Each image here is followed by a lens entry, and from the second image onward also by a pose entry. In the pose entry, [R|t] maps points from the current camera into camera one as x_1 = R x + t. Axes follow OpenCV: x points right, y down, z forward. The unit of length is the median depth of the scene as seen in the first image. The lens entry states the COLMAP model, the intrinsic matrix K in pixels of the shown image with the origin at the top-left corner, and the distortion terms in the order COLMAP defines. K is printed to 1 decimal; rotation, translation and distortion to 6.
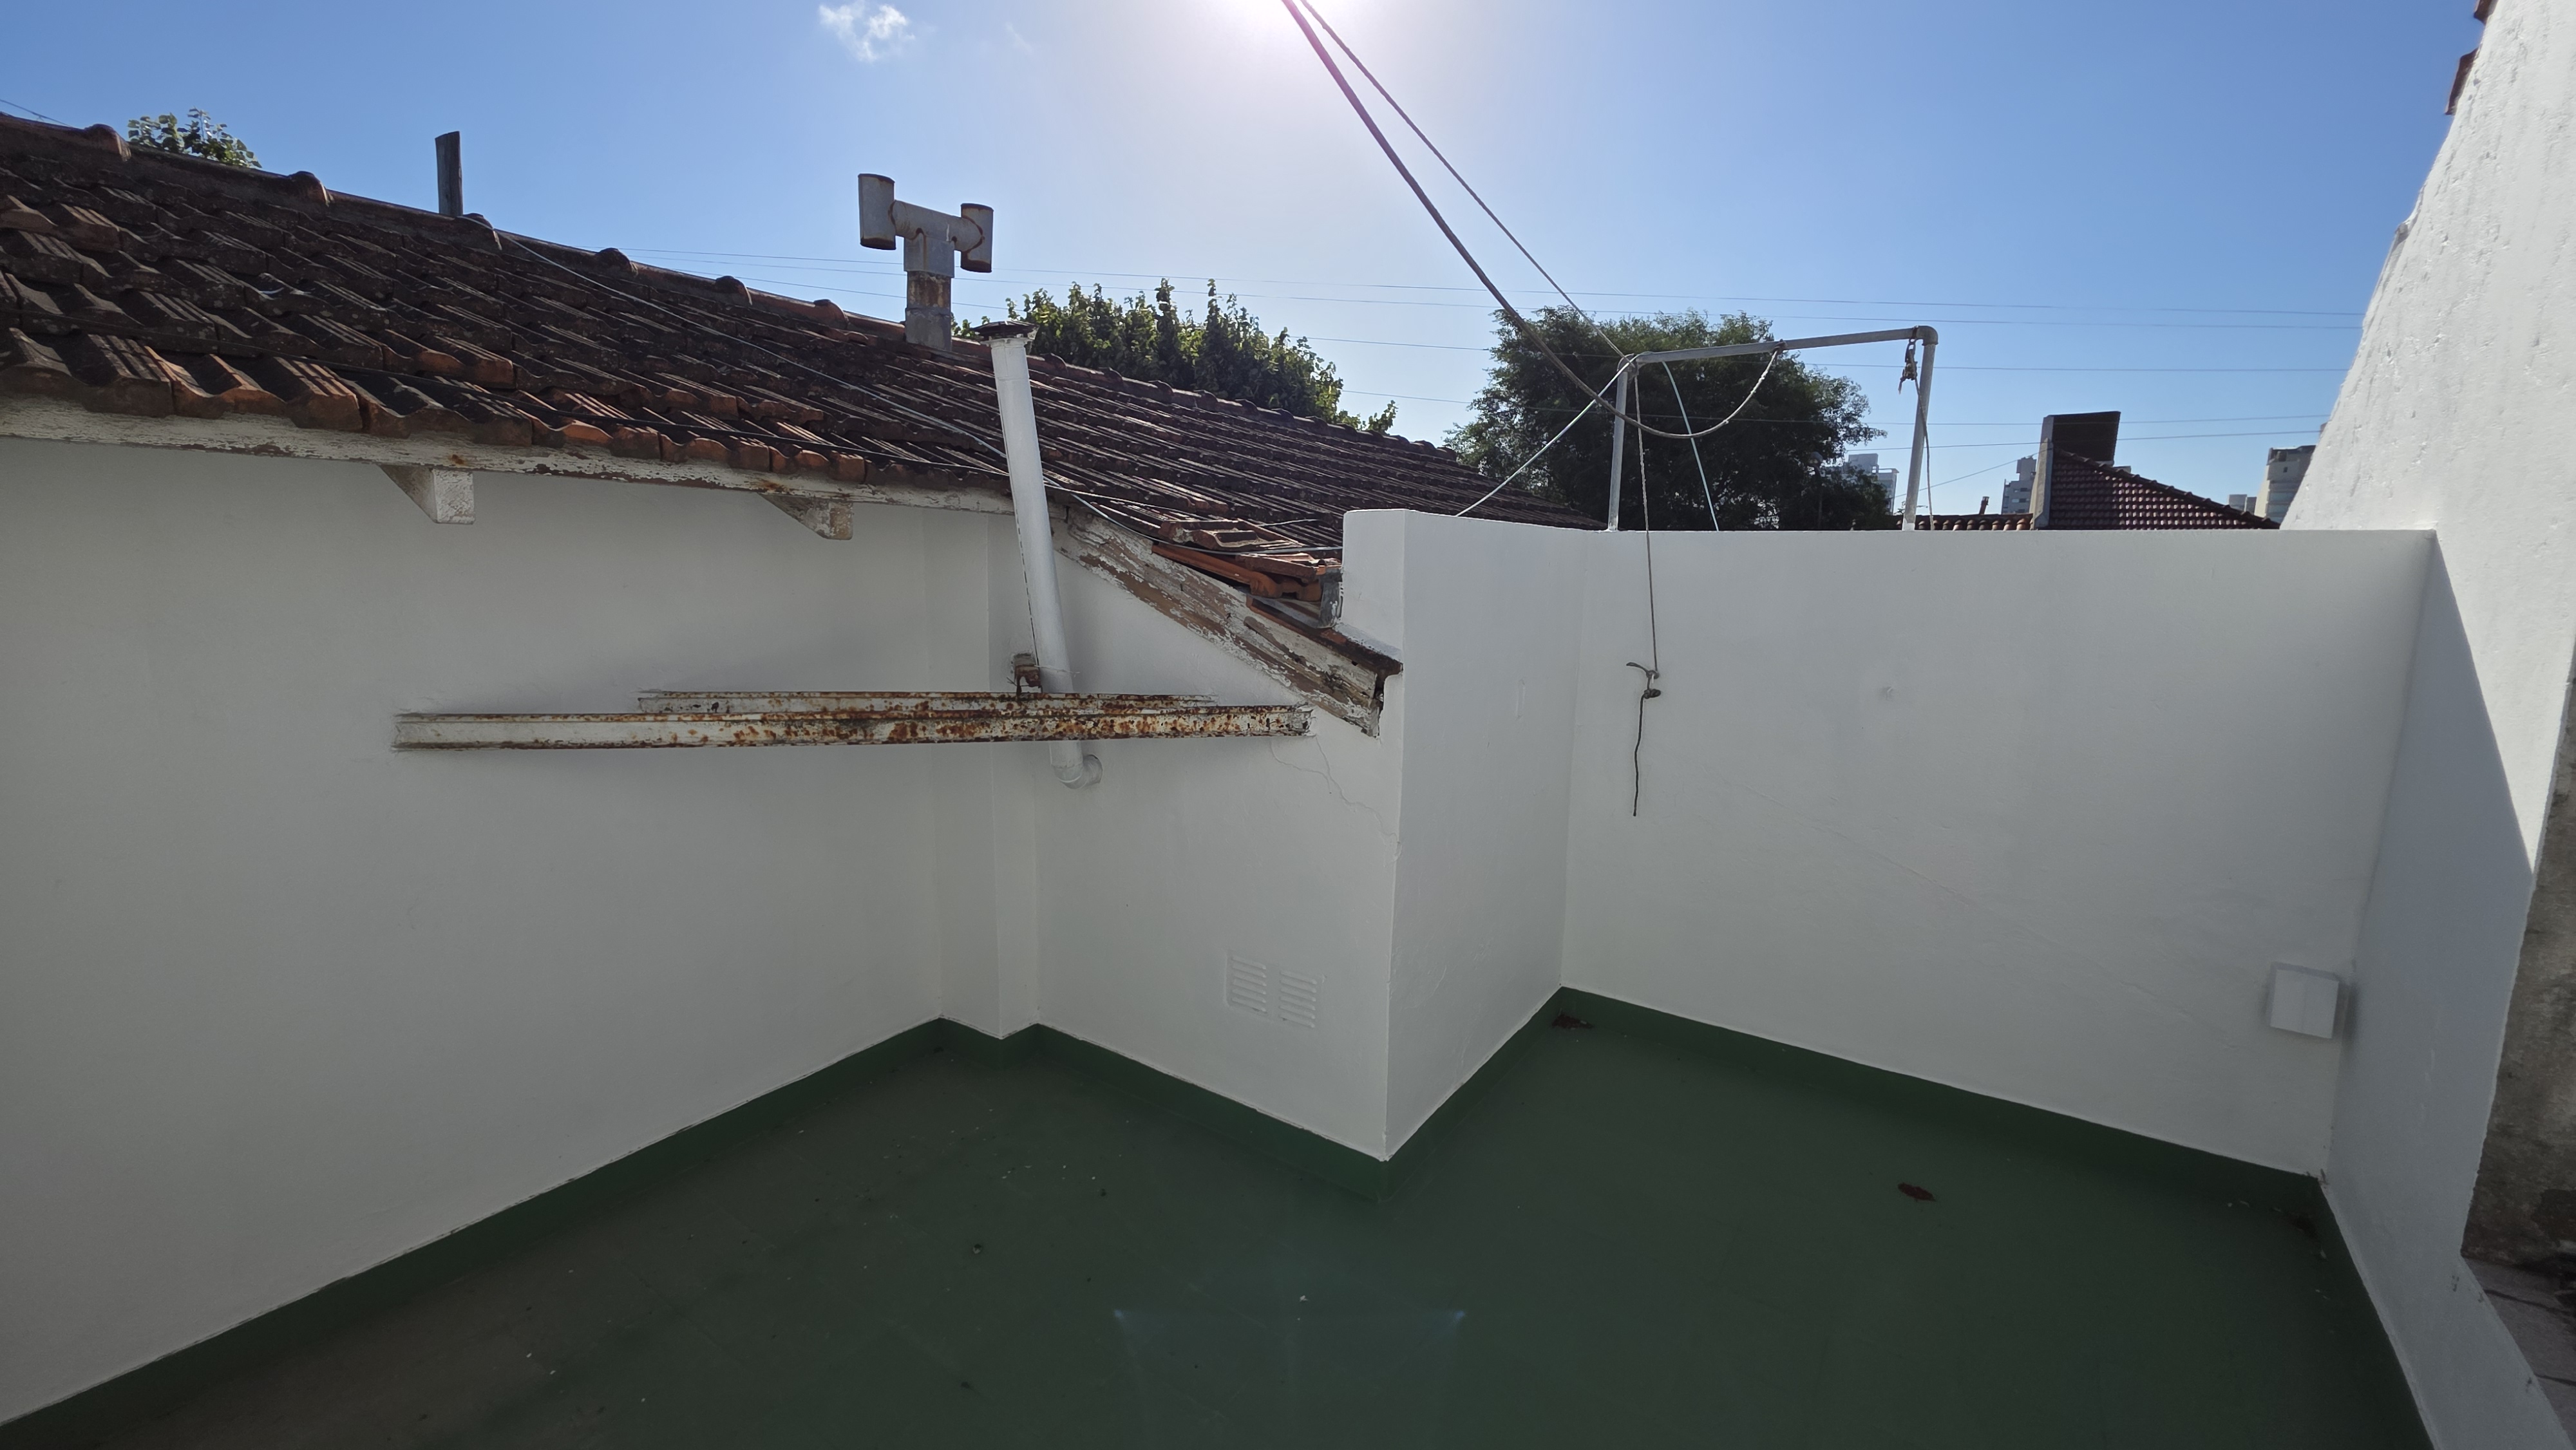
lens RADIAL K [[1028.0, 0, 1293.2], [0, 1028.0, 705.5], [0, 0, 1]] dist [0.007337, -0.006936]
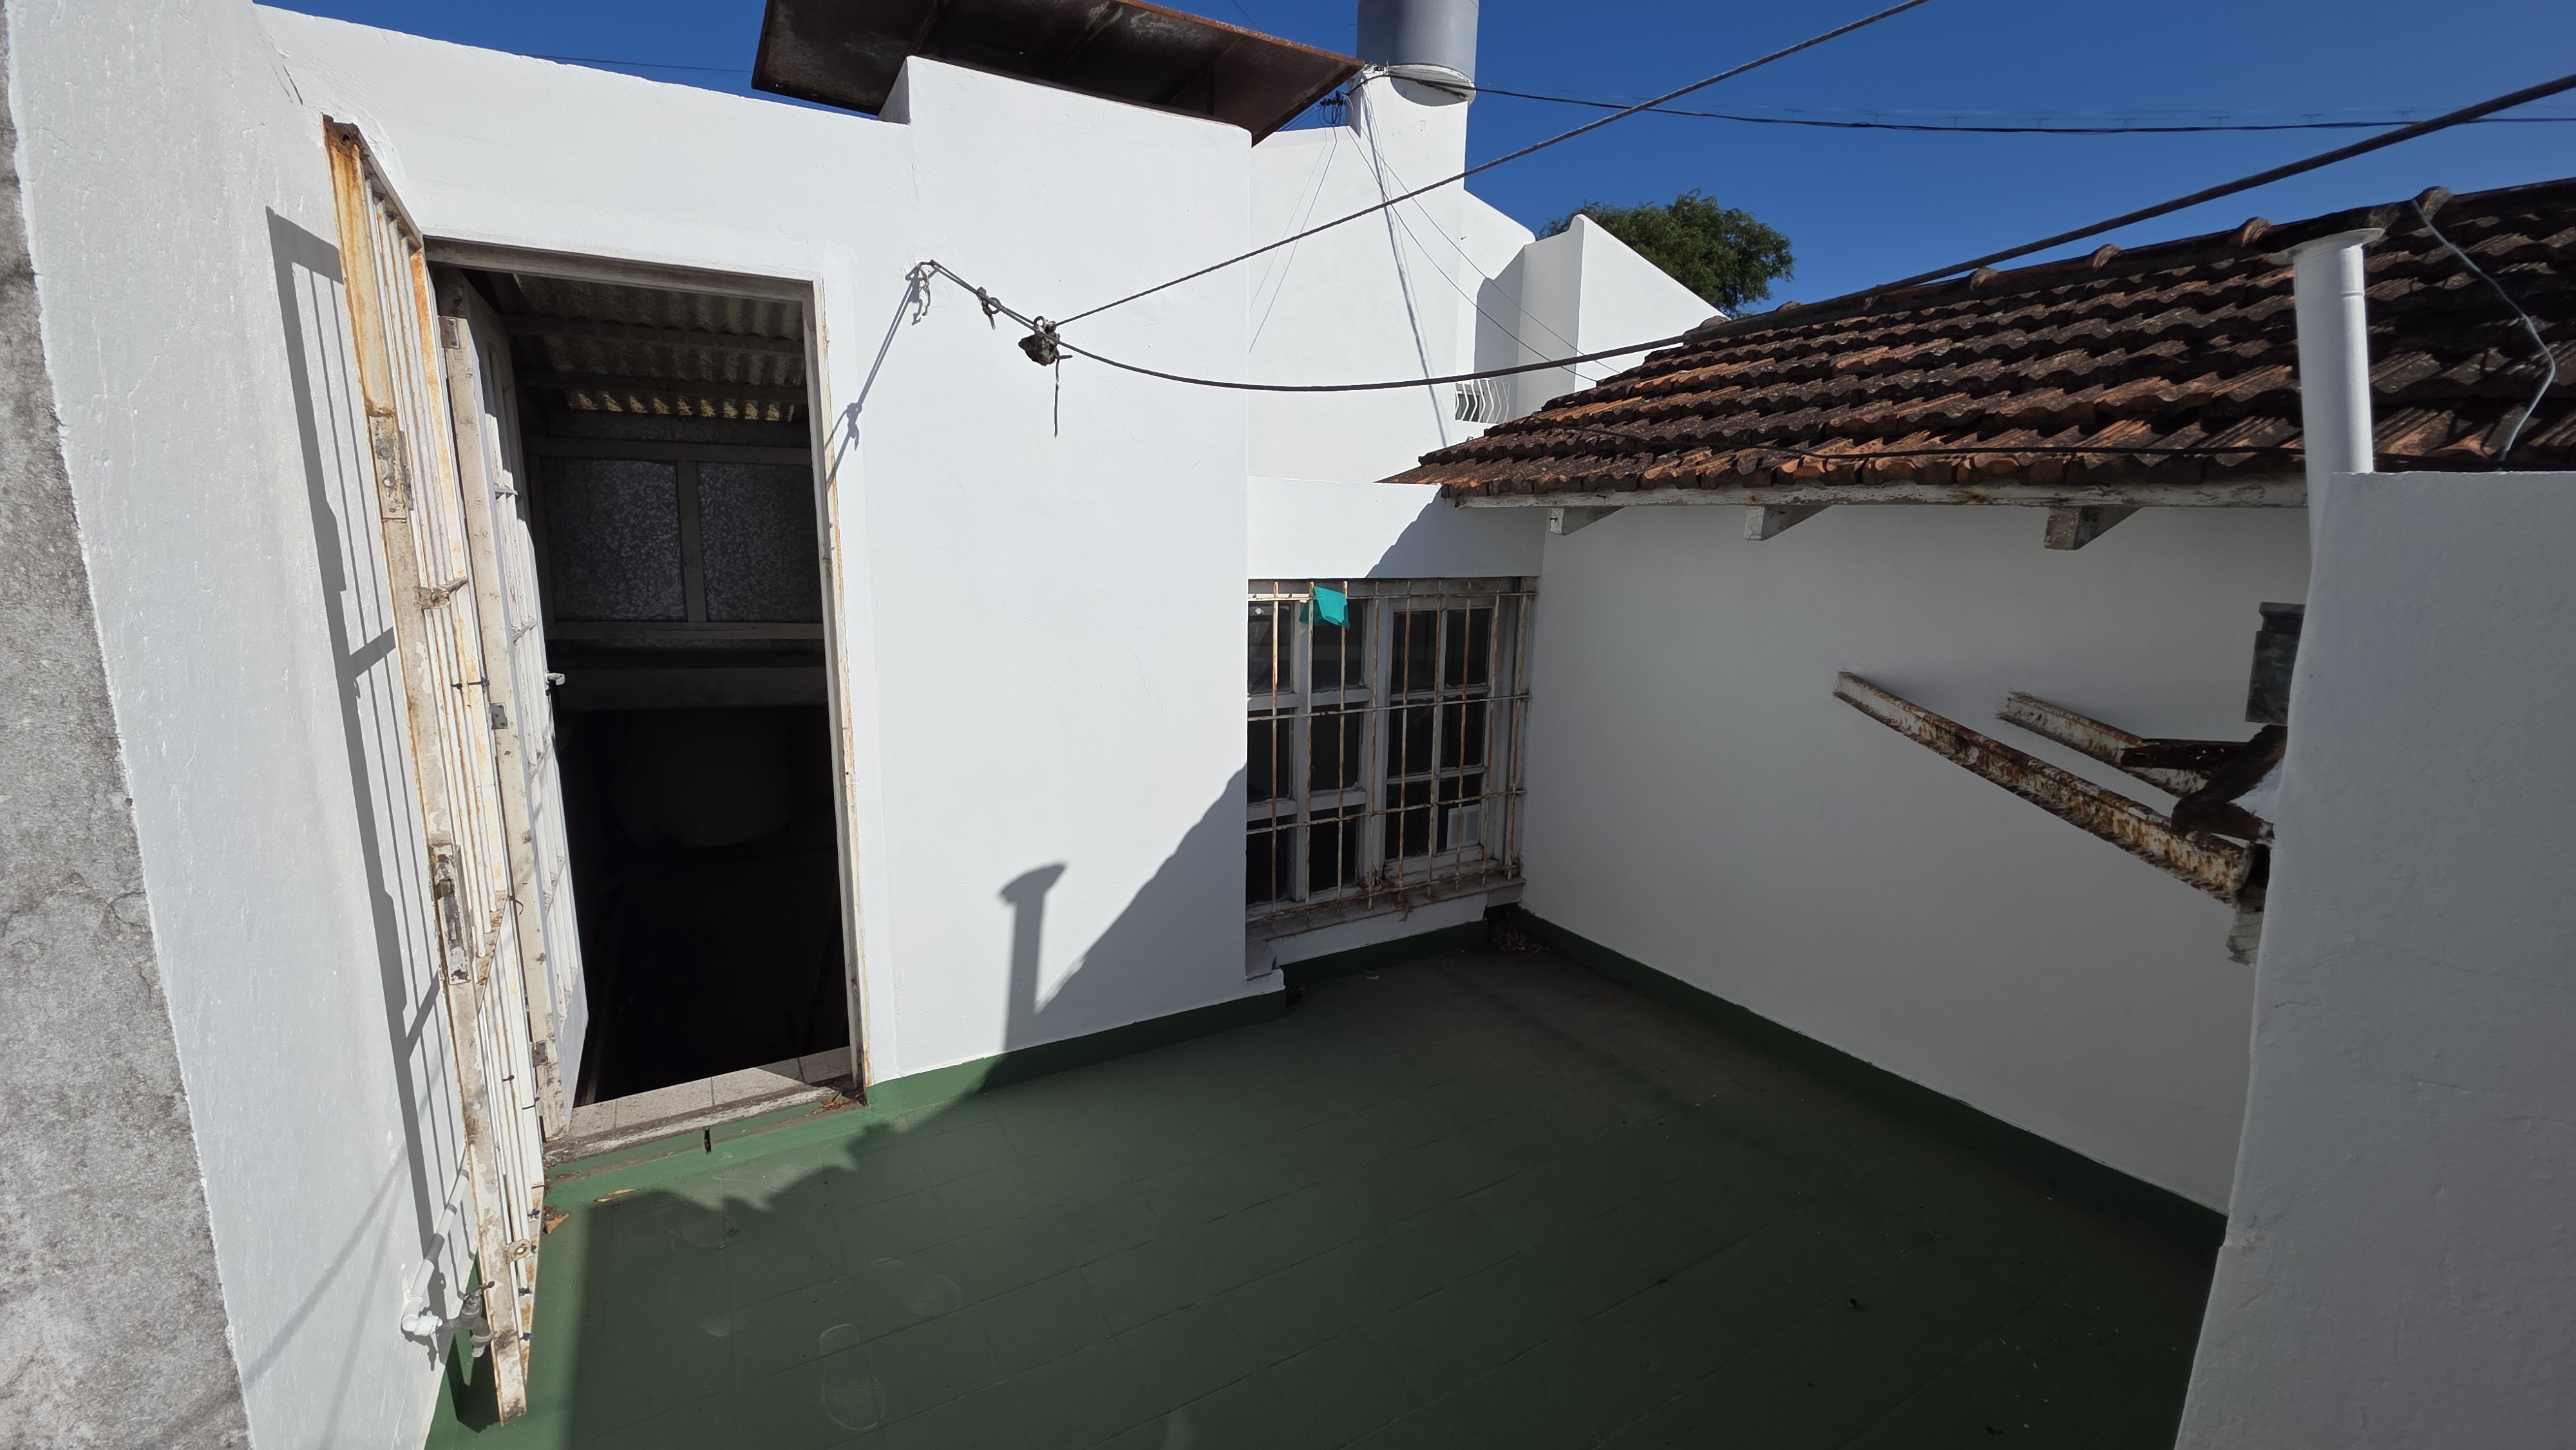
lens RADIAL K [[1028.0, 0, 1296.5], [0, 1028.0, 725.6], [0, 0, 1]] dist [0.007337, -0.006936]
pose [[-0.426107, 0.146060, -0.892804, 0.752876], [-0.143658, 0.963434, 0.226178, -0.135468], [0.893194, 0.224635, -0.389543, 0.887915]]
